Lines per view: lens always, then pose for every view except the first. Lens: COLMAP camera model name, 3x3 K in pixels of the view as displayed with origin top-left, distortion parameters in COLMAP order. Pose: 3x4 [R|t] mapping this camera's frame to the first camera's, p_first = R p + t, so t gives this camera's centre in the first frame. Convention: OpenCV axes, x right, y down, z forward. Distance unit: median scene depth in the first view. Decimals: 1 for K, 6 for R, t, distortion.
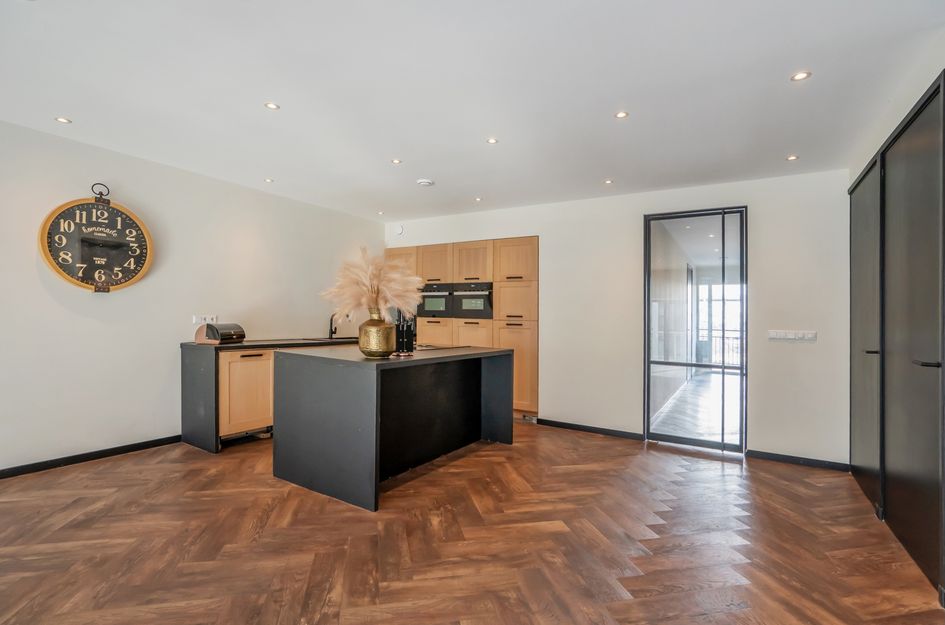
lens RADIAL K [[447.4, 0, 460.7], [0, 447.4, 316.8], [0, 0, 1]] dist [-0.063089, 0.000319]
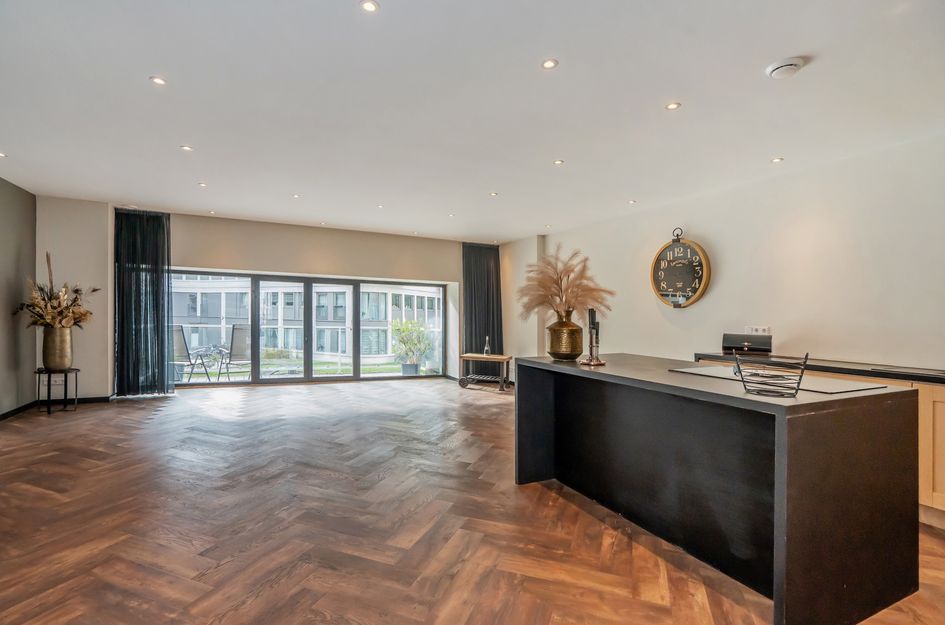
lens RADIAL K [[447.4, 0, 460.7], [0, 447.4, 316.8], [0, 0, 1]] dist [-0.063089, 0.000319]
pose [[-0.544064, -0.038943, -0.838139, 0.699106], [-0.040256, 0.998983, -0.020285, 0.026272], [0.838077, 0.022703, -0.545079, 1.195097]]
